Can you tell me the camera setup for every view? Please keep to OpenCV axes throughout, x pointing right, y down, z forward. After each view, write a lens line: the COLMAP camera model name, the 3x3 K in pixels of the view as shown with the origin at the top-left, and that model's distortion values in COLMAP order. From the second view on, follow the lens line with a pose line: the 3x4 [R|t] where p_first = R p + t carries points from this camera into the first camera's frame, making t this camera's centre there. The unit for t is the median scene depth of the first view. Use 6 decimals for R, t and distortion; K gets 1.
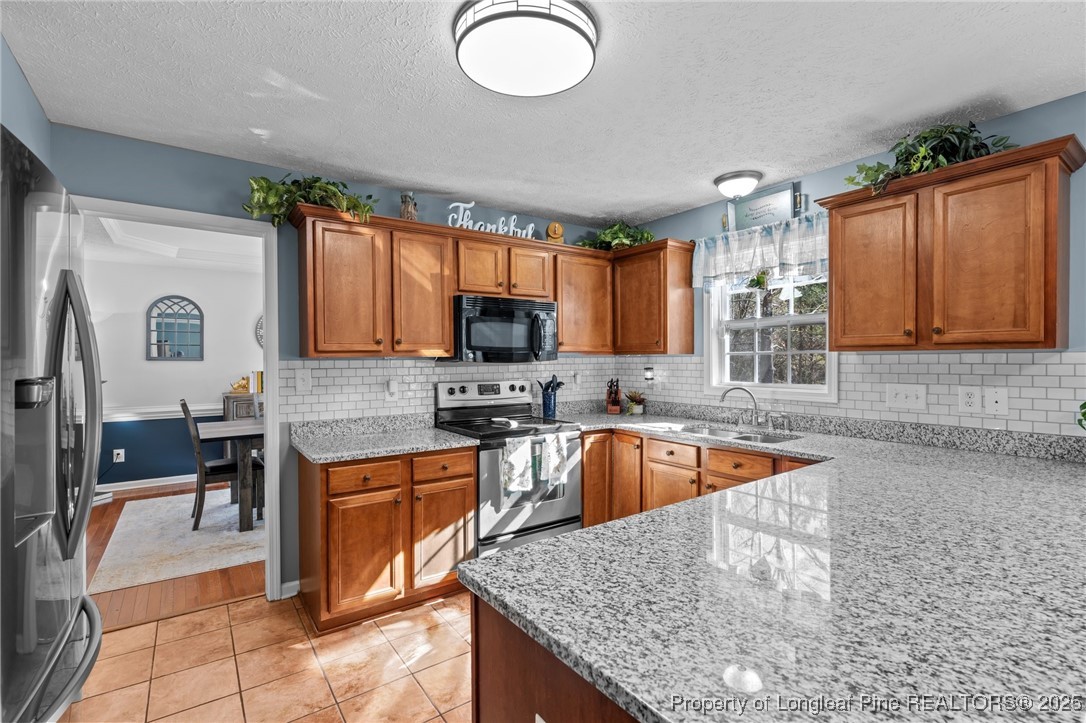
lens RADIAL K [[493.6, 0, 540.0], [0, 493.6, 368.5], [0, 0, 1]] dist [-0.002887, 0.000657]
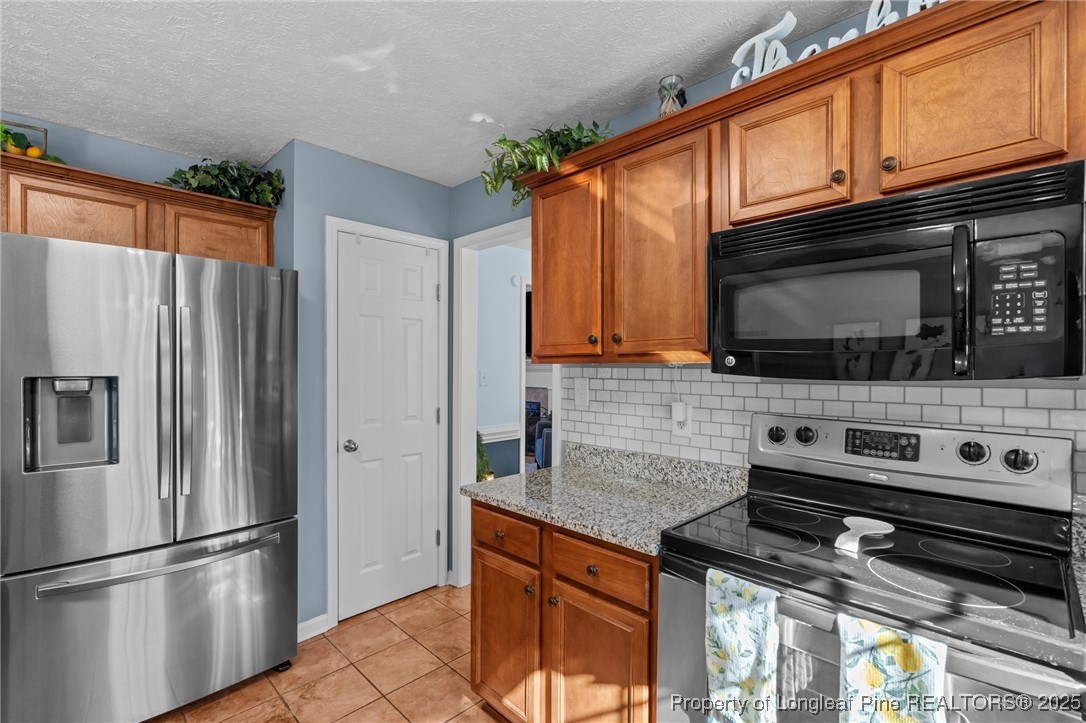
lens RADIAL K [[493.6, 0, 540.0], [0, 493.6, 368.5], [0, 0, 1]] dist [-0.002887, 0.000657]
pose [[0.166717, 0.011556, -0.985937, 0.289693], [-0.024023, 0.999682, 0.007655, -0.018522], [0.985712, 0.022409, 0.166942, 0.773767]]
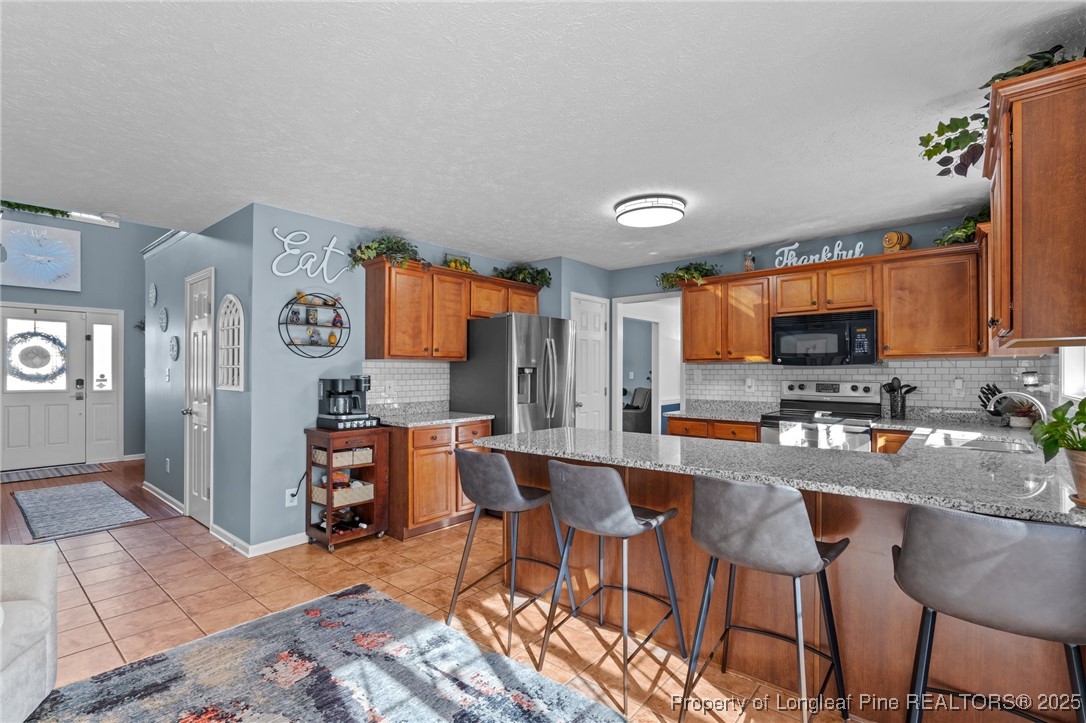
lens RADIAL K [[493.6, 0, 540.0], [0, 493.6, 368.5], [0, 0, 1]] dist [-0.002887, 0.000657]
pose [[0.246010, -0.000246, -0.969267, 1.052497], [-0.018819, 0.999810, -0.005030, 0.016322], [0.969085, 0.019478, 0.245959, 0.022601]]
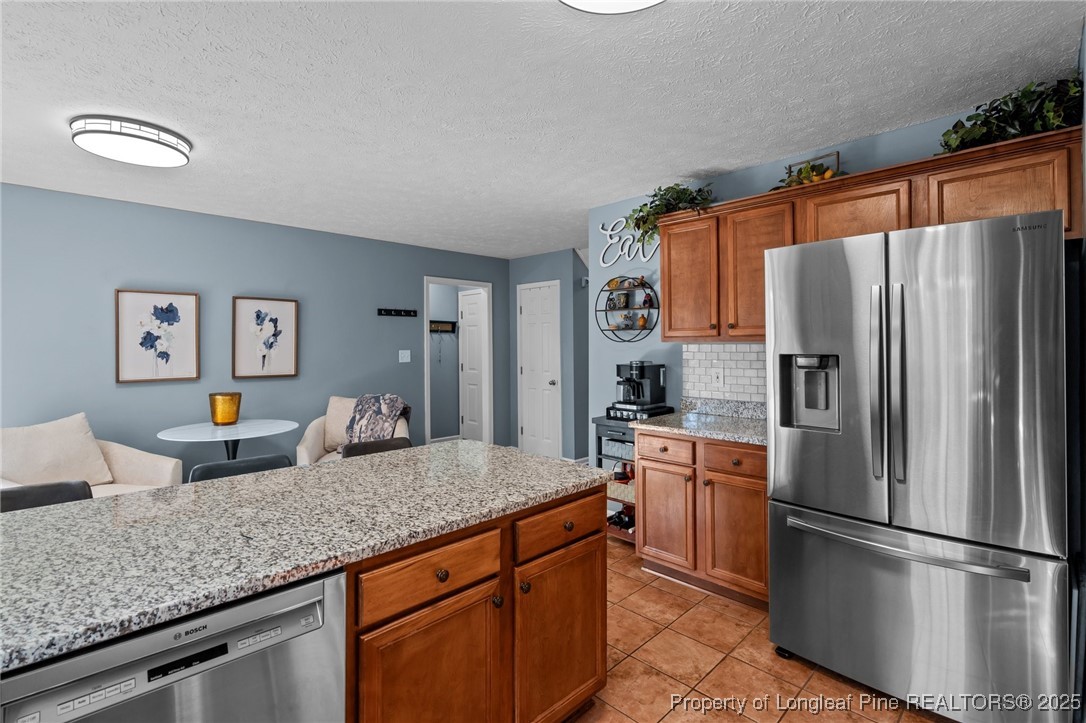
lens RADIAL K [[502.6, 0, 541.4], [0, 502.6, 358.1], [0, 0, 1]] dist [-0.000769, -0.000566]
pose [[-0.986641, 0.012958, -0.162396, 0.127767], [0.006070, 0.999064, 0.042835, -0.021301], [0.162799, 0.041276, -0.985796, 0.968804]]
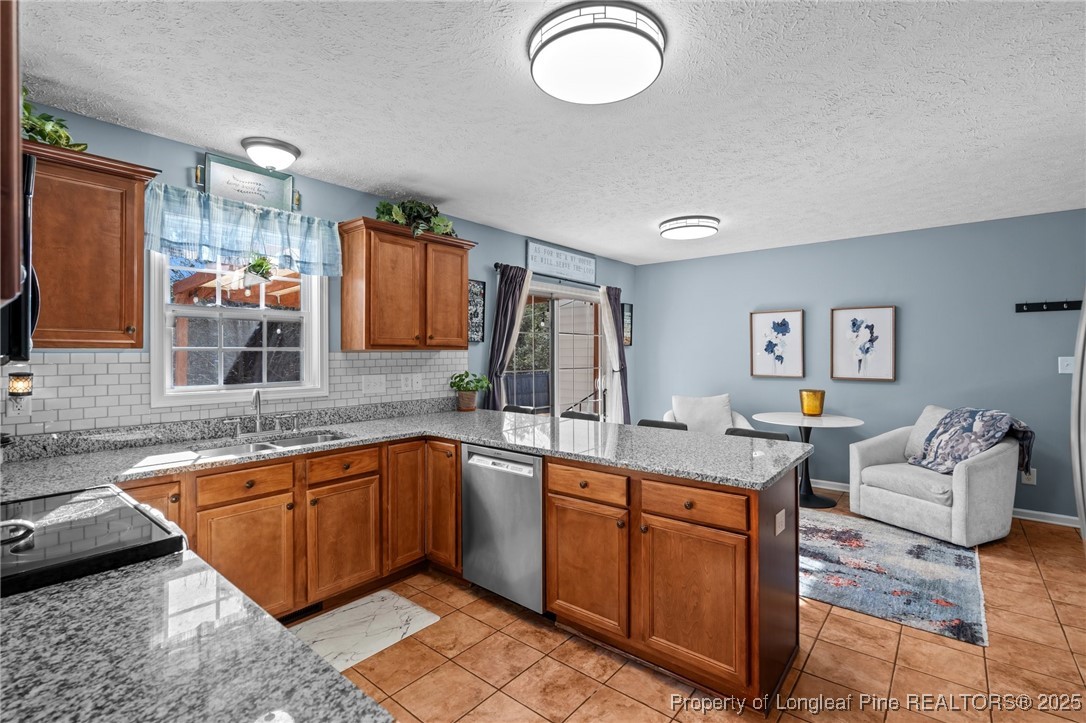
lens RADIAL K [[502.6, 0, 541.4], [0, 502.6, 358.1], [0, 0, 1]] dist [-0.000769, -0.000566]
pose [[-0.263257, -0.004232, 0.964716, -0.577978], [0.021715, 0.999711, 0.010312, -0.014669], [-0.964481, 0.023663, -0.263089, 0.786040]]
